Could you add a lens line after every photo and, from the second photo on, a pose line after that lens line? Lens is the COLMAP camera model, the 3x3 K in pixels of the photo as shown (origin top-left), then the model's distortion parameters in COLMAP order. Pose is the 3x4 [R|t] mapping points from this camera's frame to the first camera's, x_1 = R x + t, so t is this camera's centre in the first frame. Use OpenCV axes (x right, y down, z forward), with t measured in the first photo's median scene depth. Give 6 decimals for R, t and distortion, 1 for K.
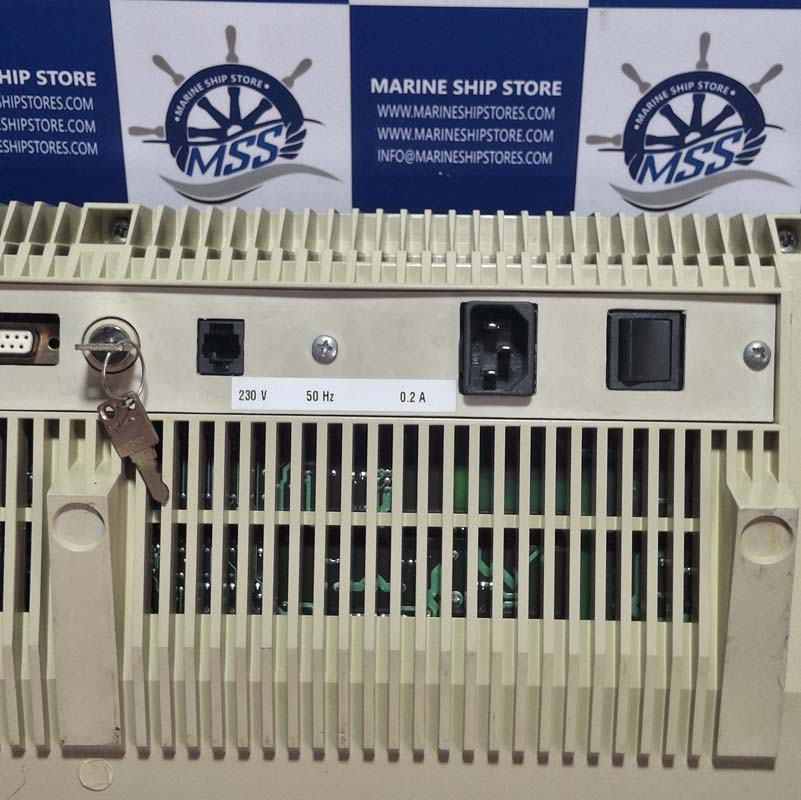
lens RADIAL K [[827.8, 0, 400.5], [0, 827.8, 400.0], [0, 0, 1]] dist [0.011641, -0.044669]
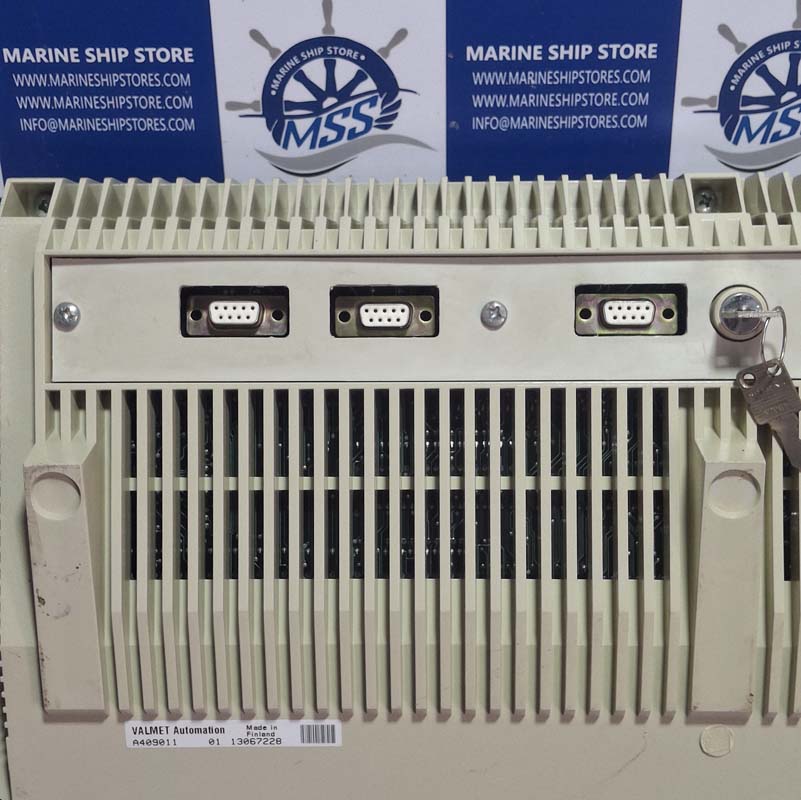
lens RADIAL K [[827.8, 0, 400.5], [0, 827.8, 400.0], [0, 0, 1]] dist [0.011641, -0.044669]
pose [[0.998942, -0.029813, 0.035012, -0.163907], [0.028433, 0.998823, 0.039288, -0.002483], [-0.036142, -0.038251, 0.998614, -0.000646]]
